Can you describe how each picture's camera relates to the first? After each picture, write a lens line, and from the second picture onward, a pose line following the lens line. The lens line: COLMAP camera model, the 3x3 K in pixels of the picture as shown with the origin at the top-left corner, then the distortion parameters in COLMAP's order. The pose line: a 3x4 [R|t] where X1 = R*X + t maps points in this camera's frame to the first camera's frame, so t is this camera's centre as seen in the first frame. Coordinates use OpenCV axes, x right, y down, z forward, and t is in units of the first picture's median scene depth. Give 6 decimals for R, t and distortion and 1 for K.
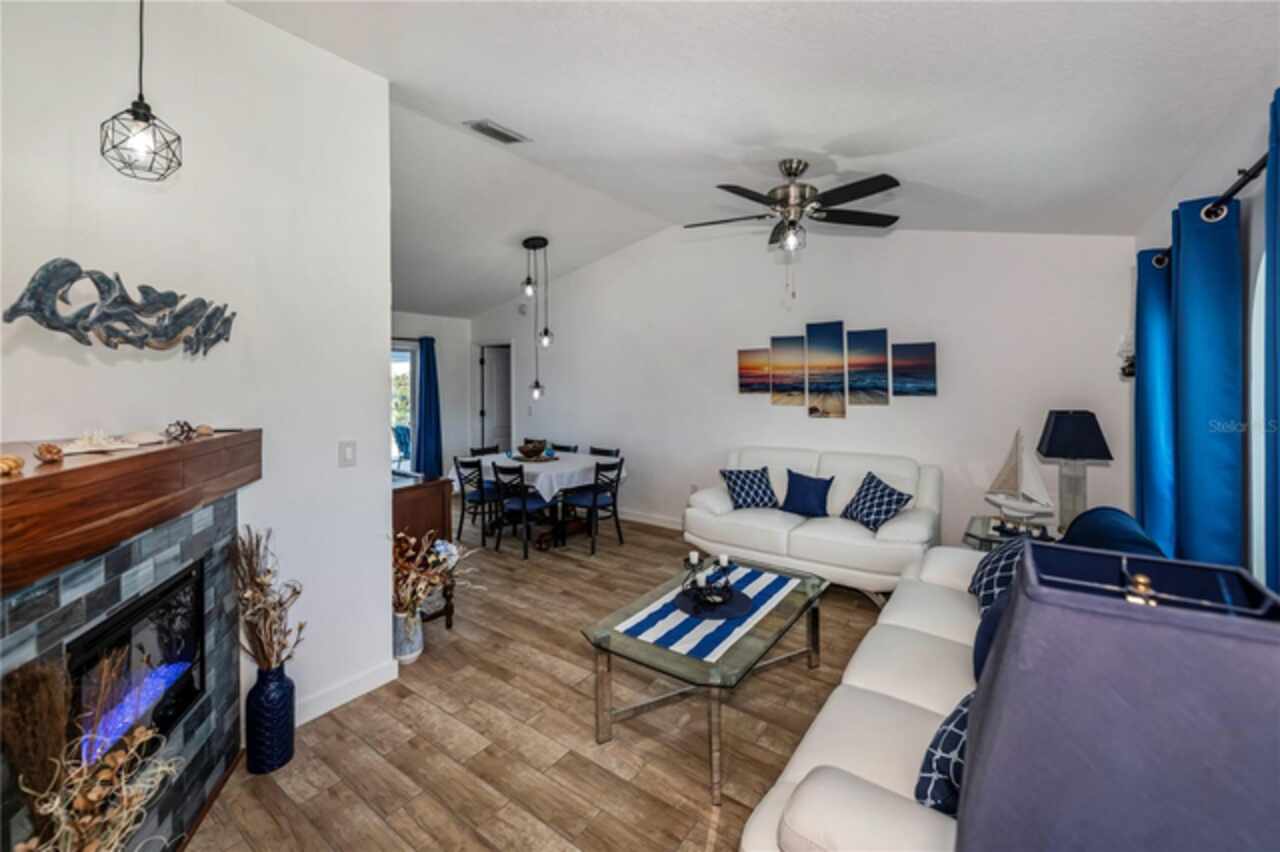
lens RADIAL K [[524.8, 0, 651.2], [0, 524.8, 384.4], [0, 0, 1]] dist [0.001201, -0.002221]
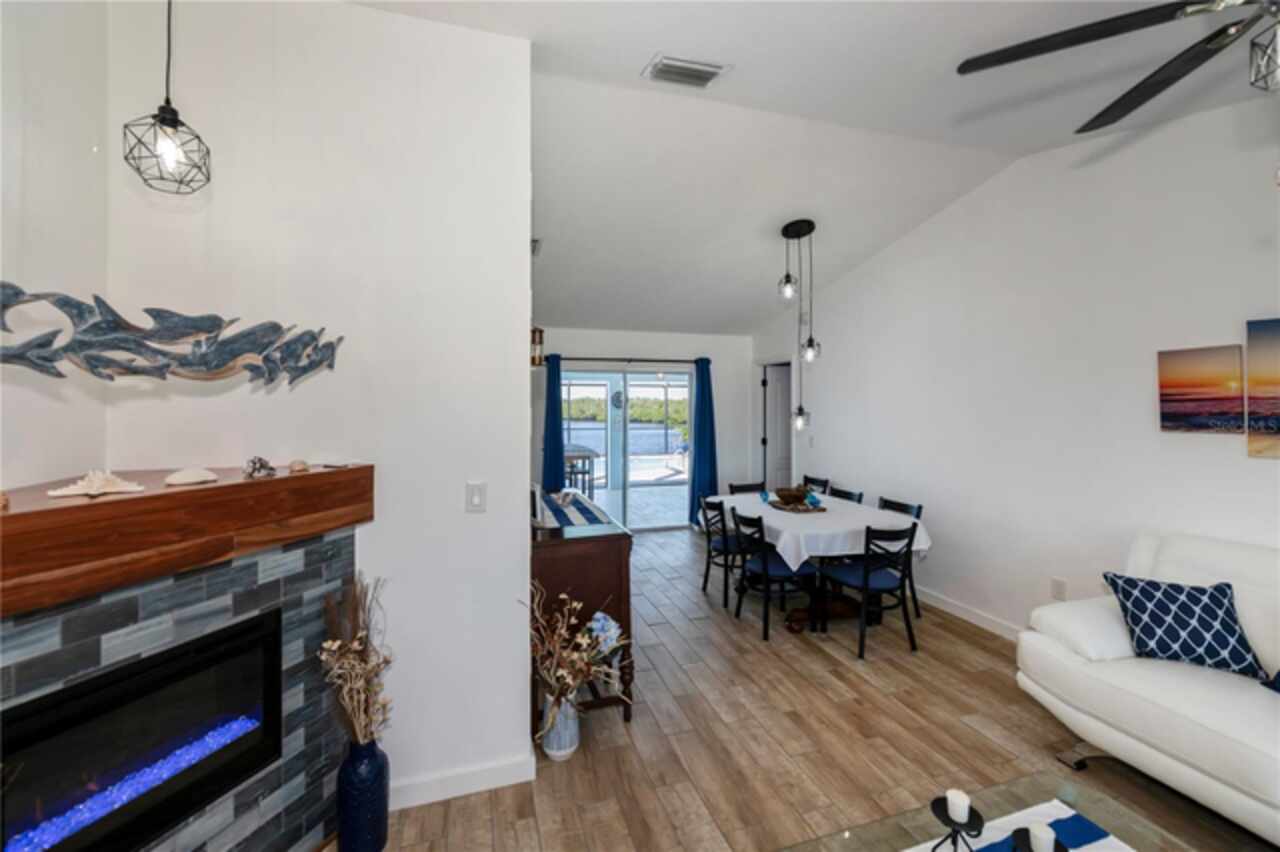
lens RADIAL K [[524.8, 0, 641.8], [0, 524.8, 404.9], [0, 0, 1]] dist [0.001201, -0.002221]
pose [[0.793862, 0.002535, -0.608093, 0.084551], [-0.002977, 0.999996, 0.000282, -0.009982], [0.608091, 0.001586, 0.793866, 0.288034]]
